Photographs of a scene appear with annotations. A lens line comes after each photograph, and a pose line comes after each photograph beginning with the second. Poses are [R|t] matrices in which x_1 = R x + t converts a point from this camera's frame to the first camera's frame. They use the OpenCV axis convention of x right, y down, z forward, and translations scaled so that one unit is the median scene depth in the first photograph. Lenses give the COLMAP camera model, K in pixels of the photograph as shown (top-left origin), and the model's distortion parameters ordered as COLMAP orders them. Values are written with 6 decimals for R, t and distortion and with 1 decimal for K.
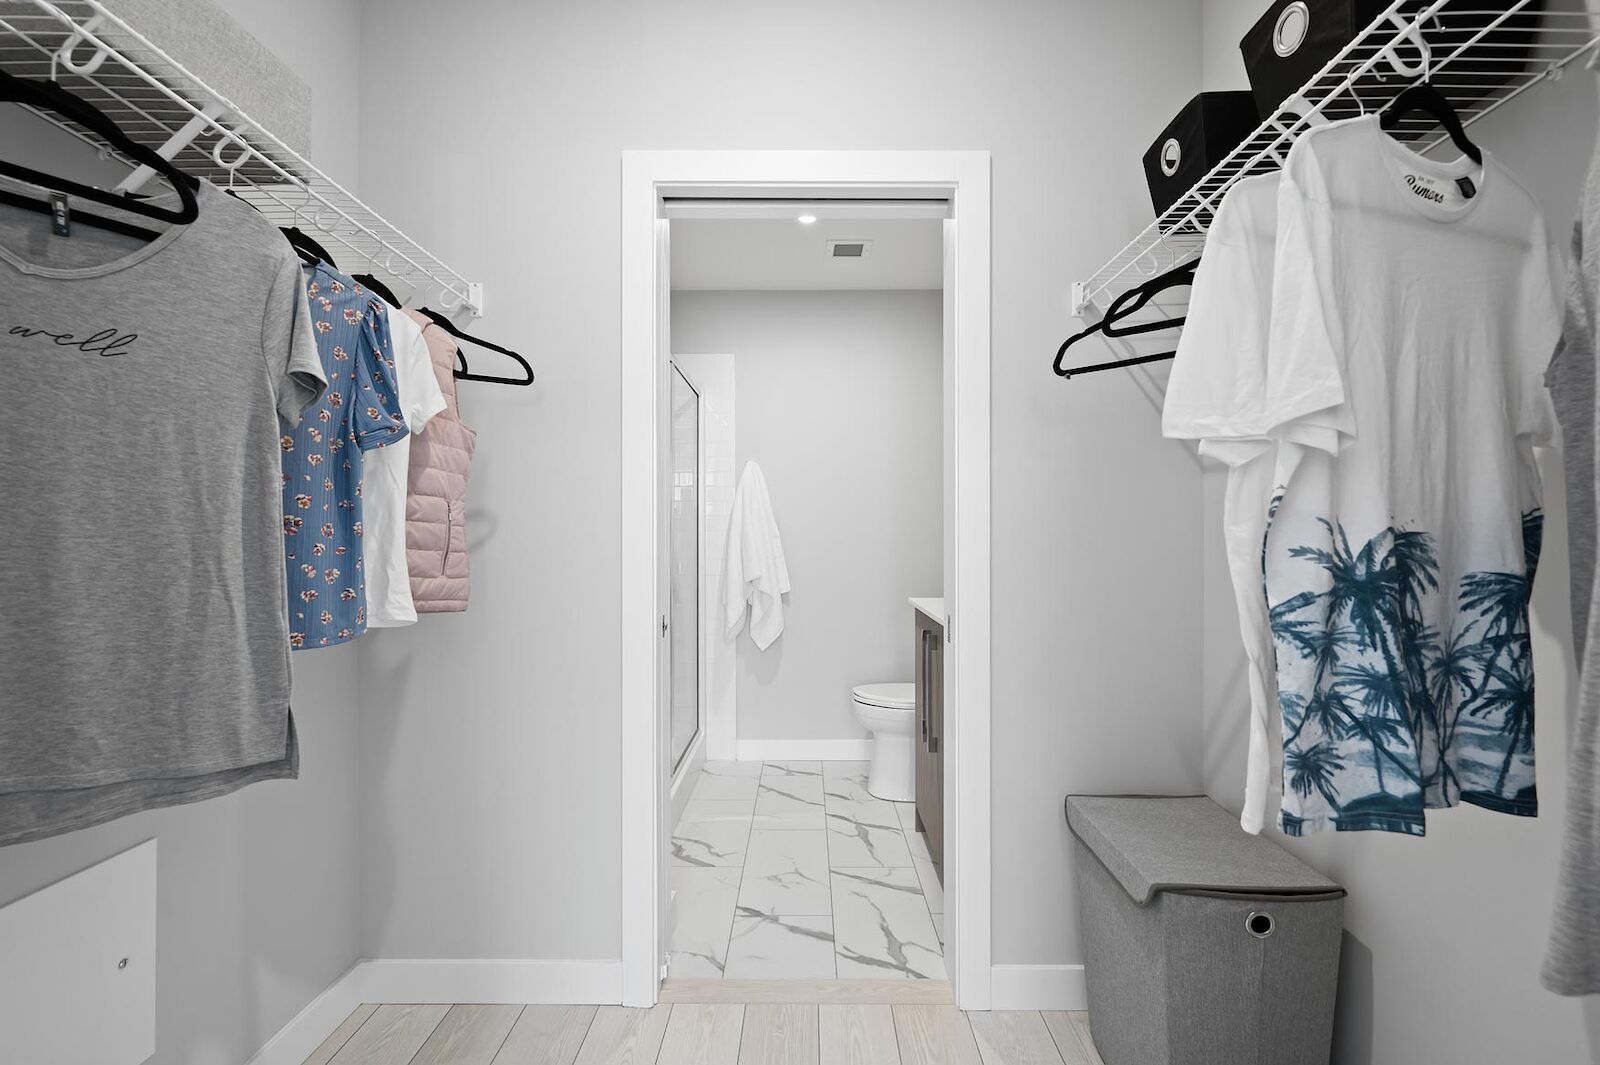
lens RADIAL K [[671.2, 0, 806.5], [0, 671.2, 540.4], [0, 0, 1]] dist [-0.003492, -0.000565]
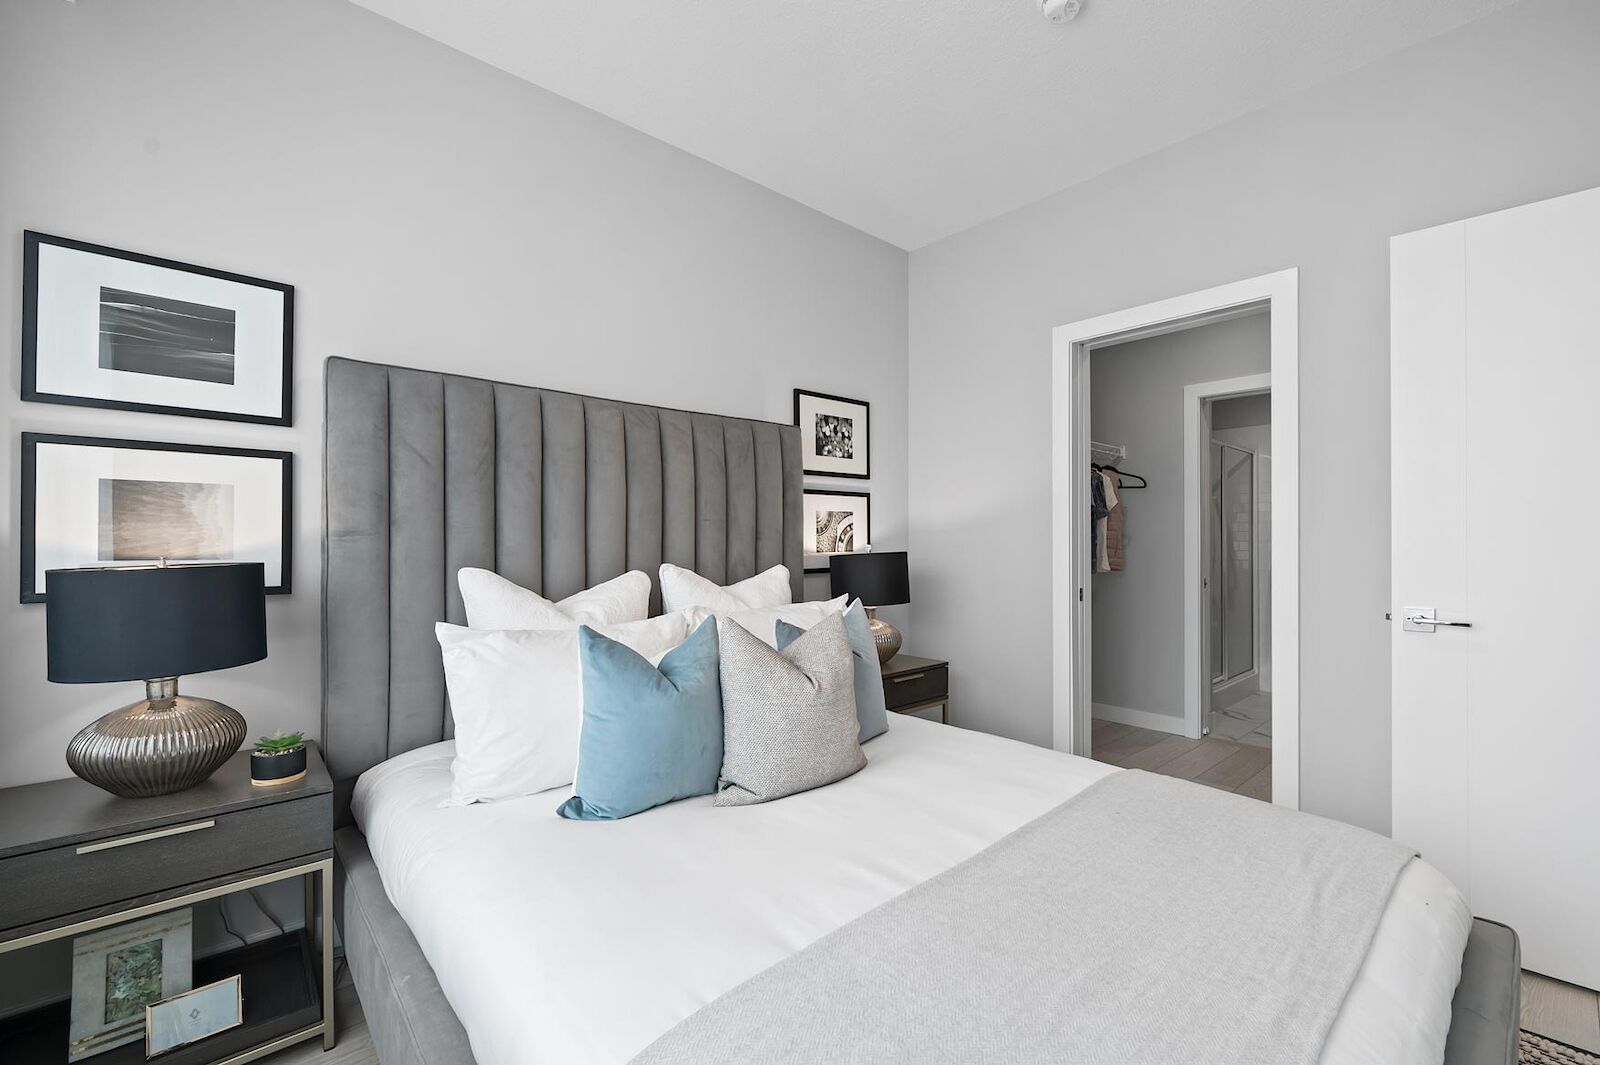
lens RADIAL K [[671.2, 0, 806.5], [0, 671.2, 540.4], [0, 0, 1]] dist [-0.003492, -0.000565]
pose [[0.682106, -0.001262, -0.731252, 0.647552], [-0.001685, 0.999993, -0.003297, -0.010937], [0.731251, 0.003481, 0.682100, -1.887973]]
